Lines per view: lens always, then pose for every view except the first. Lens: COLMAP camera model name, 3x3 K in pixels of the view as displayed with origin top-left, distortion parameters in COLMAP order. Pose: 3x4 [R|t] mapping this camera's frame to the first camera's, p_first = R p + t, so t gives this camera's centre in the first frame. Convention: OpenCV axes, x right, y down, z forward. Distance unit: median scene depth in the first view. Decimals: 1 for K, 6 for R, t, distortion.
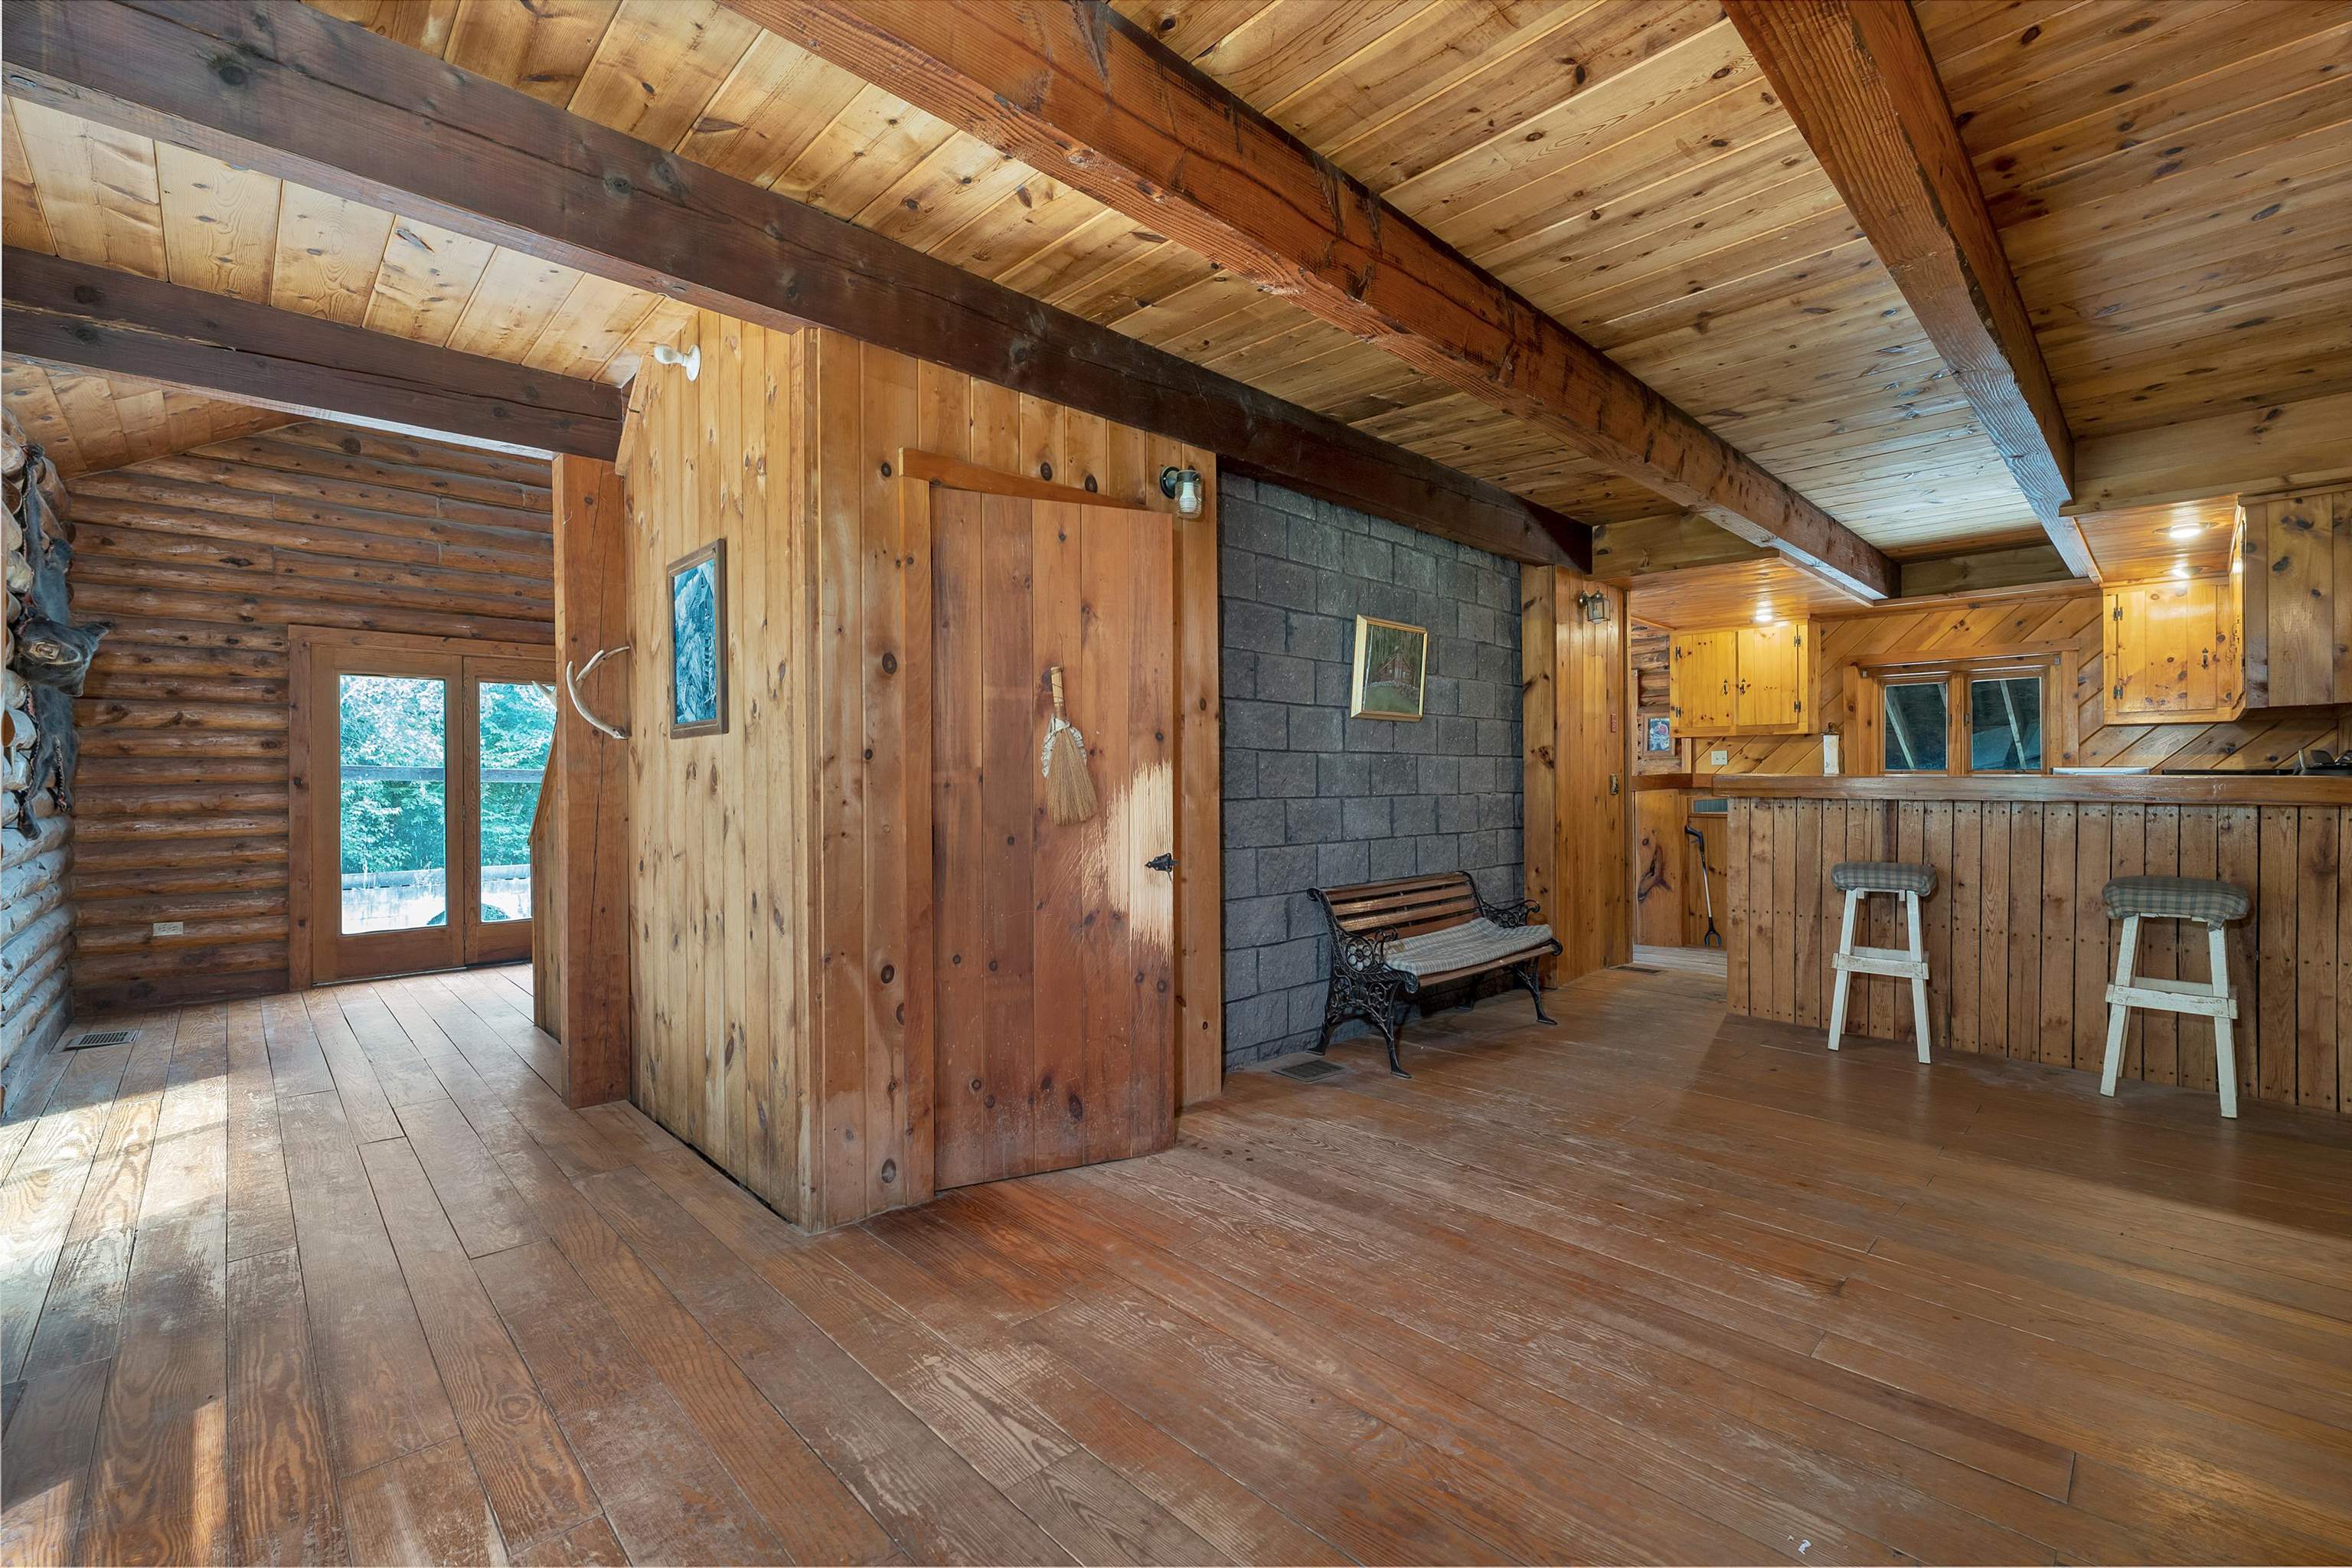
lens RADIAL K [[995.8, 0, 1179.1], [0, 995.8, 781.1], [0, 0, 1]] dist [0.000031, 0.000026]
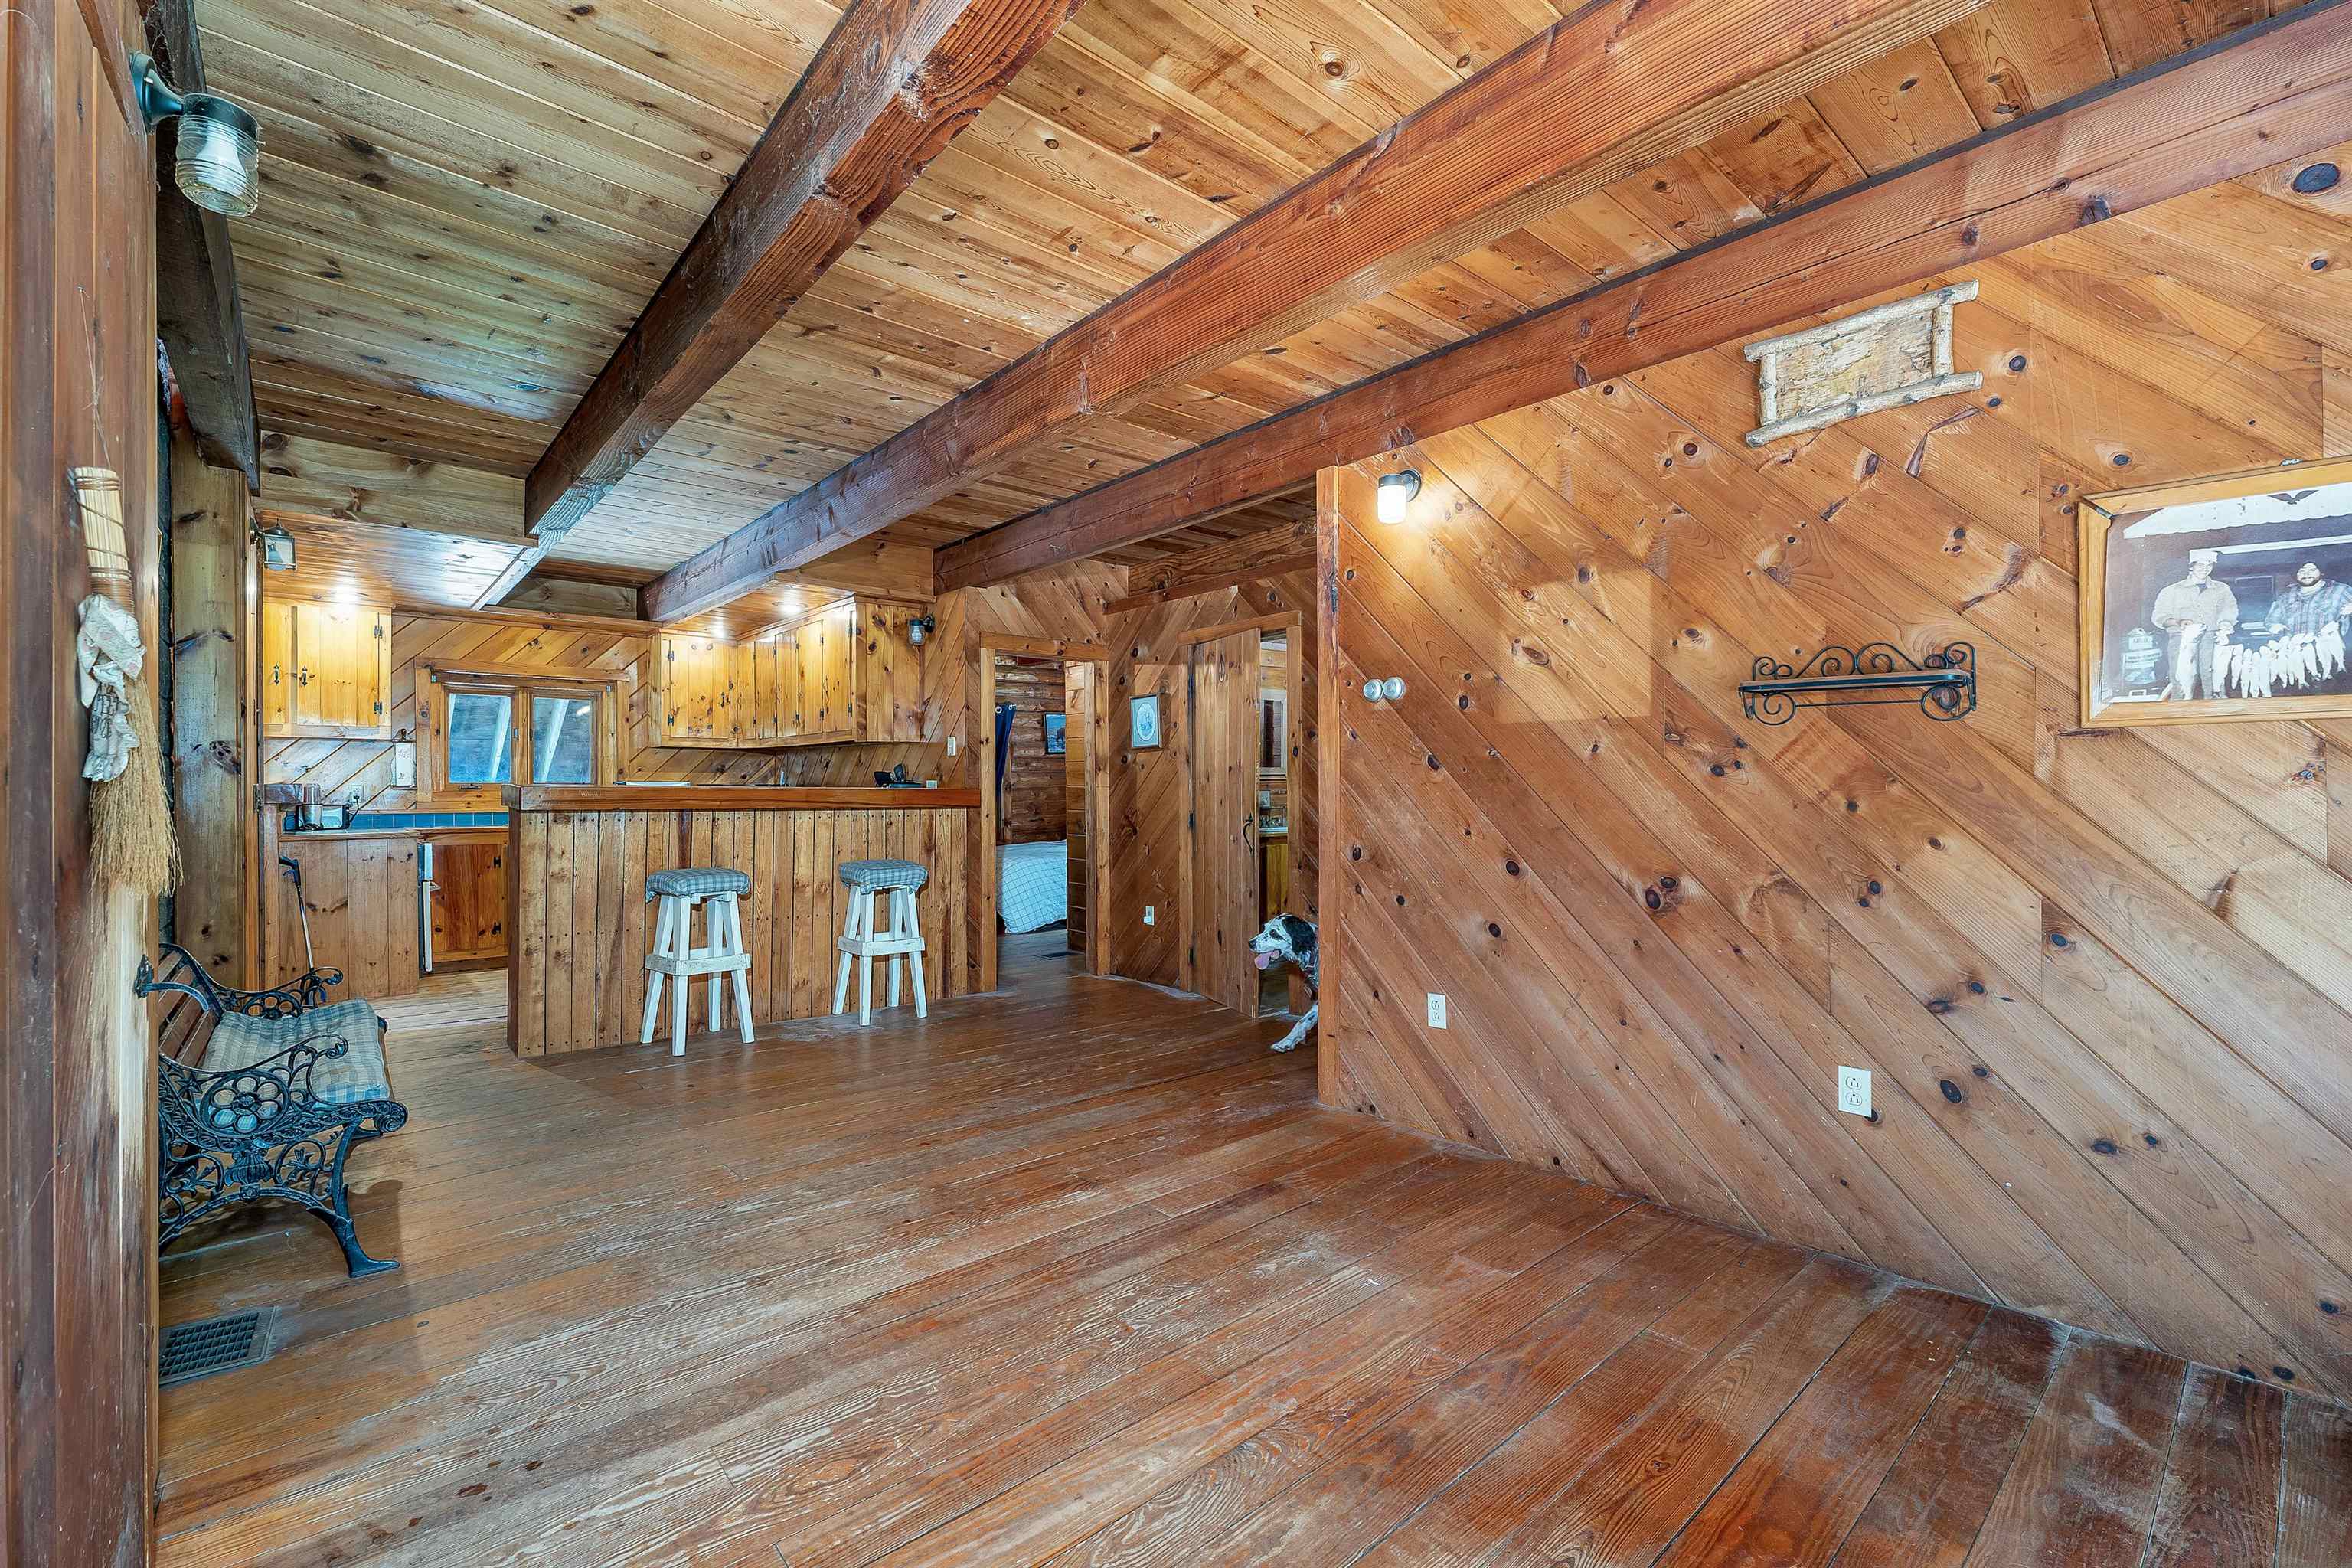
lens RADIAL K [[995.8, 0, 1179.1], [0, 995.8, 781.1], [0, 0, 1]] dist [0.000031, 0.000026]
pose [[0.057949, 0.011032, 0.998259, -0.335639], [0.003966, 0.999929, -0.011281, 0.002527], [-0.998312, 0.004613, 0.057901, 0.431076]]
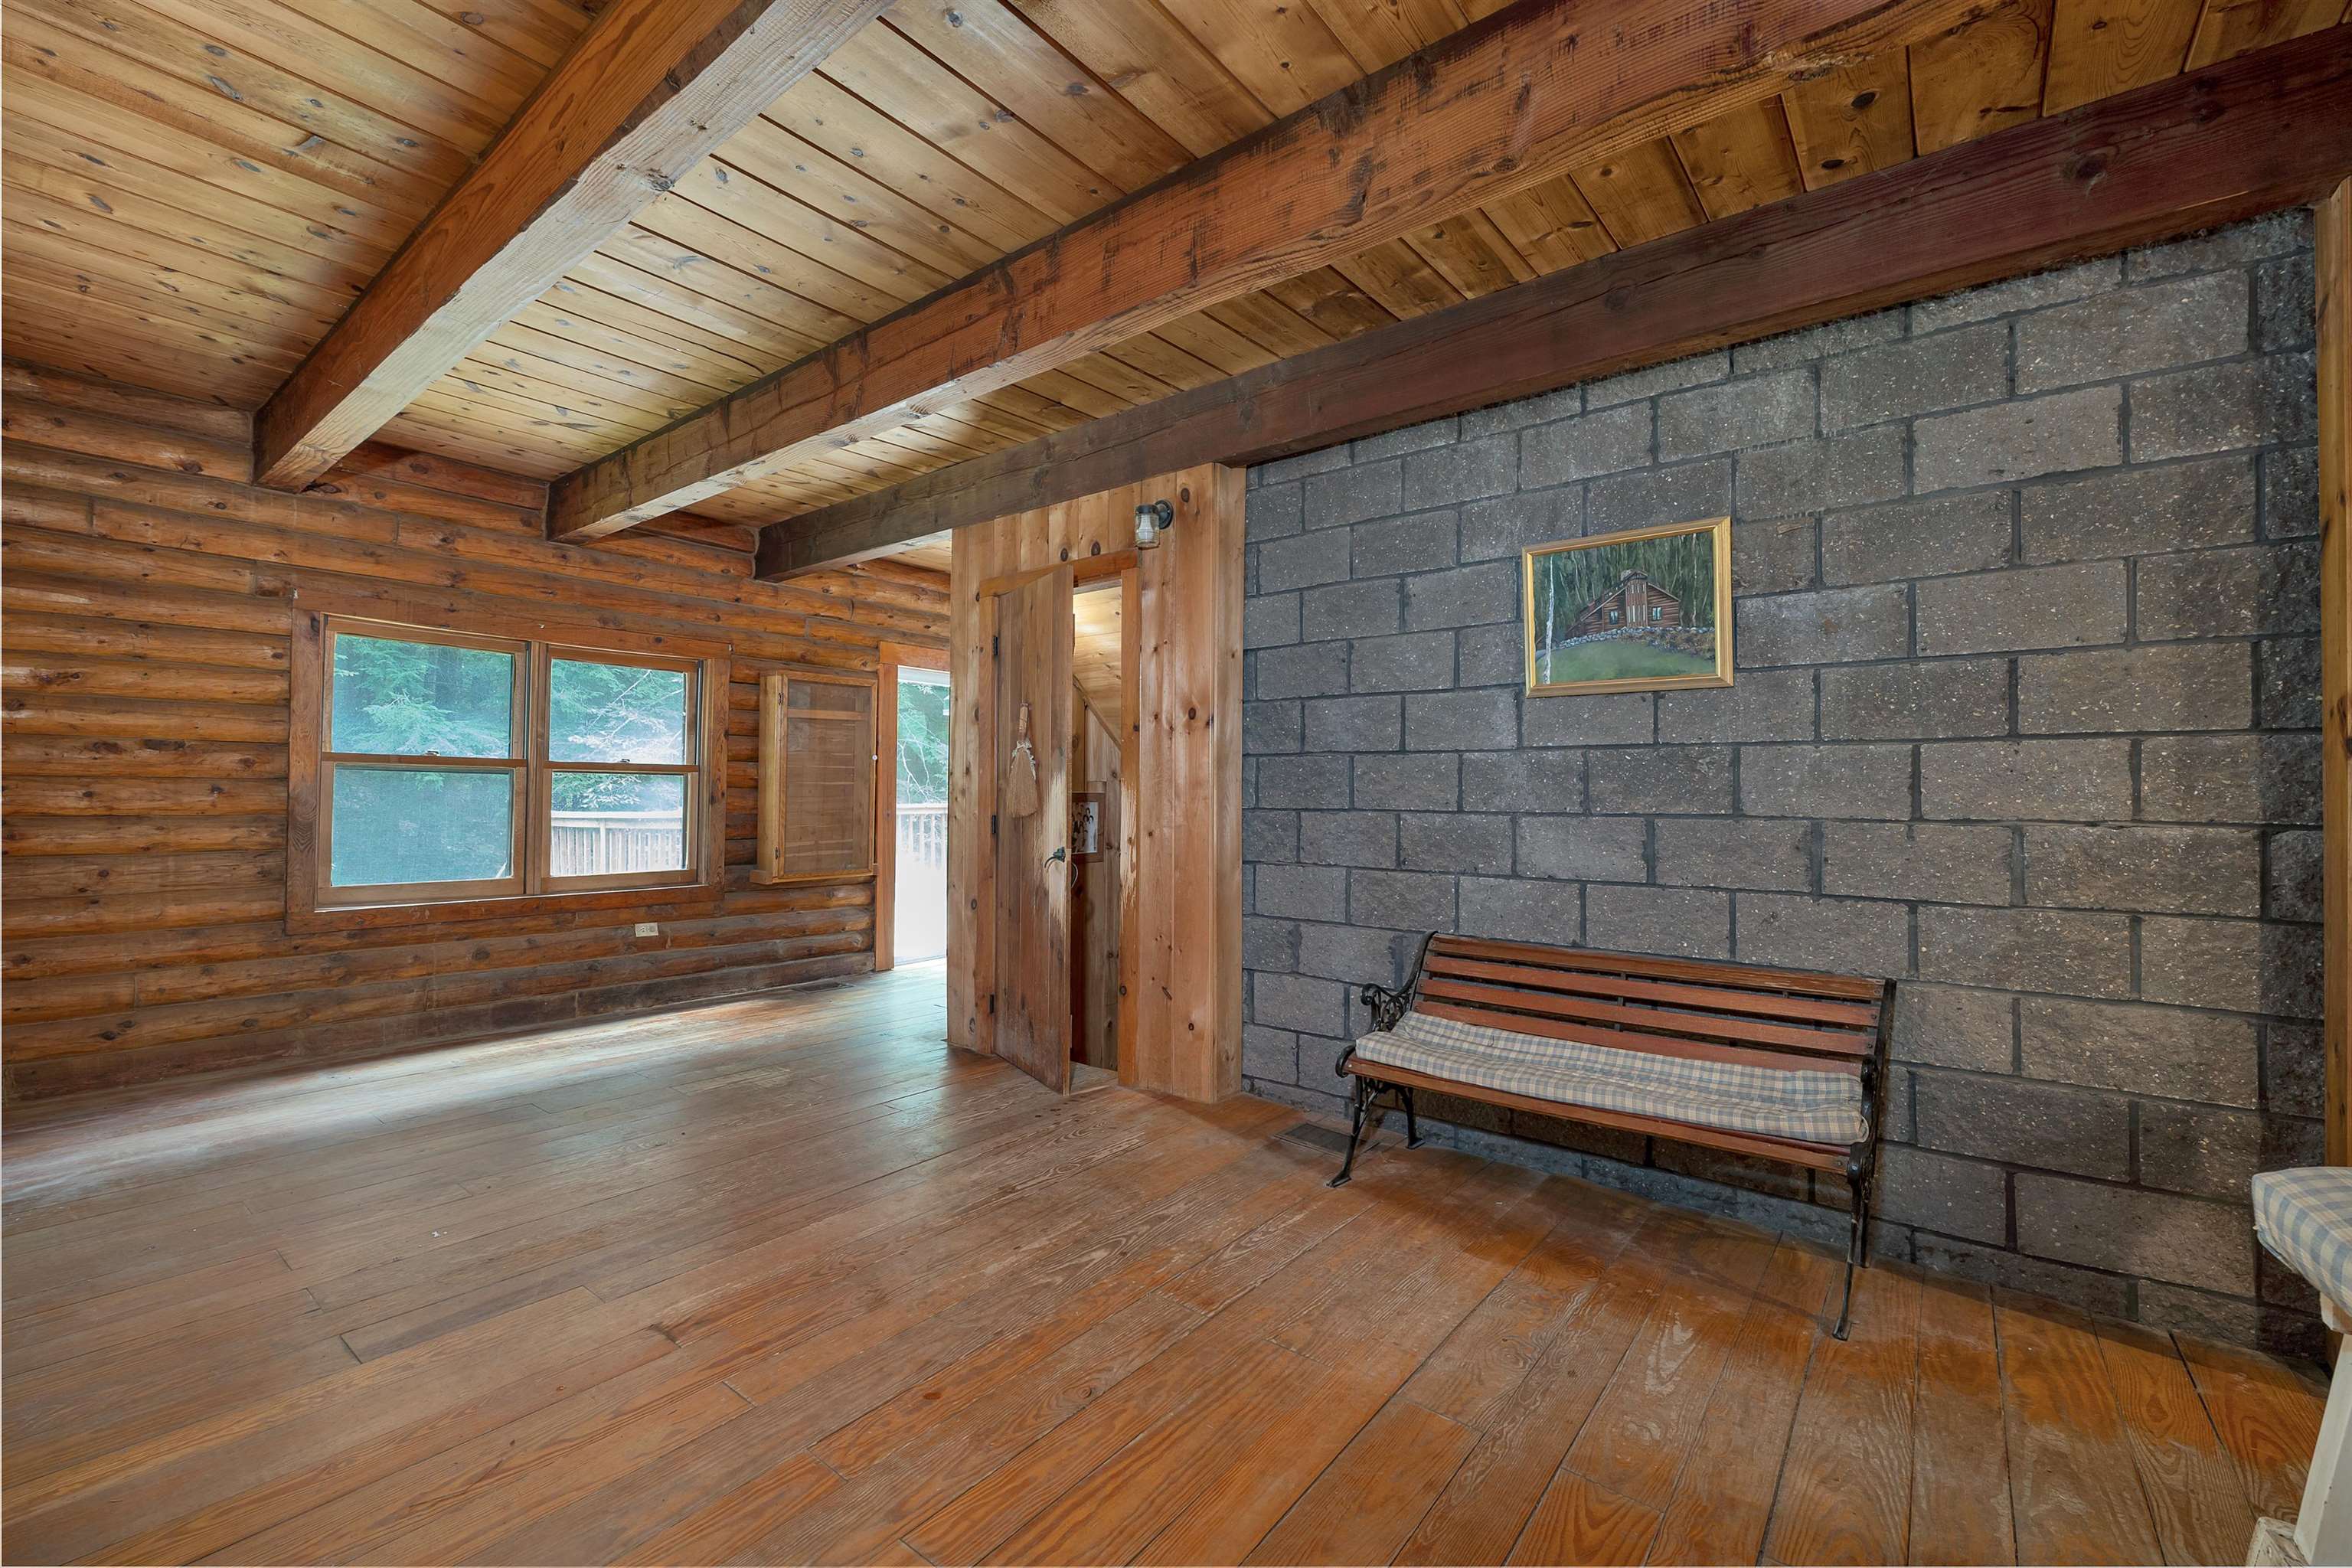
lens RADIAL K [[983.1, 0, 1176.0], [0, 983.1, 784.0], [0, 0, 1]] dist [-0.001520, -0.000163]
pose [[0.124241, -0.004757, -0.992241, 0.869688], [-0.008241, 0.999949, -0.005826, 0.001430], [0.992218, 0.008901, 0.124195, 0.722823]]
